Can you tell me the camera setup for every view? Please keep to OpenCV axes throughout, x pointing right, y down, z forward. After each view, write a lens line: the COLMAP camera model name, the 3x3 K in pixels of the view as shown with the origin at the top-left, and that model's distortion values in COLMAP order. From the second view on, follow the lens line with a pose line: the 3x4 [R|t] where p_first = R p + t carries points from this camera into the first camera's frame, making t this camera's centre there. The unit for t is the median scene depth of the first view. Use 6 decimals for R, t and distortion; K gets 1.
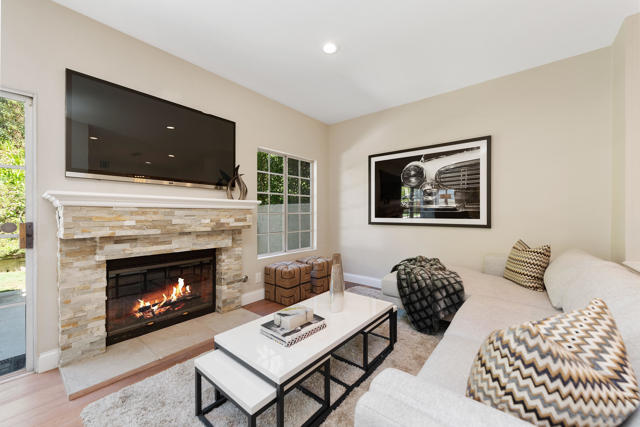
lens RADIAL K [[249.5, 0, 320.6], [0, 249.5, 211.9], [0, 0, 1]] dist [-0.000211, -0.001387]
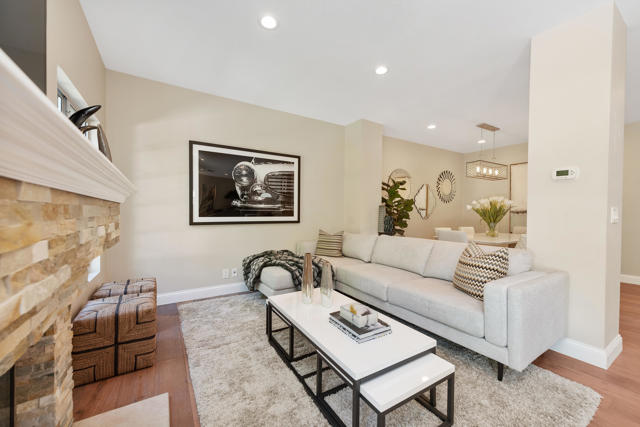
lens RADIAL K [[249.5, 0, 321.5], [0, 249.5, 214.6], [0, 0, 1]] dist [-0.000211, -0.001387]
pose [[0.306560, -0.002974, 0.951847, -0.544094], [-0.007552, 0.999956, 0.005557, 0.008749], [-0.951821, -0.008892, 0.306524, 0.413031]]
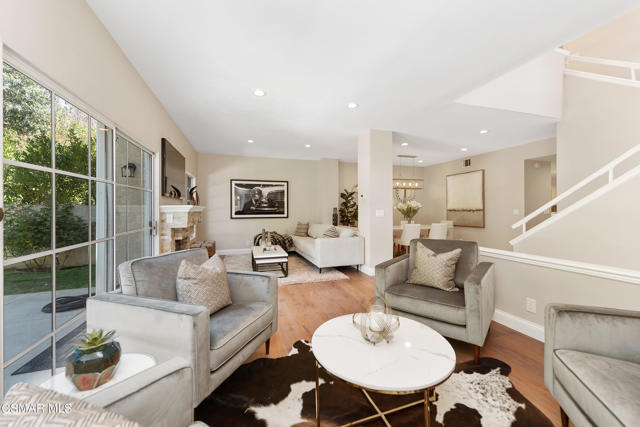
lens RADIAL K [[249.5, 0, 321.5], [0, 249.5, 210.0], [0, 0, 1]] dist [-0.000211, -0.001387]
pose [[0.524005, -0.003409, 0.851708, -1.158762], [0.001130, 0.999994, 0.003308, -0.020837], [-0.851714, -0.000771, 0.524006, -0.545405]]
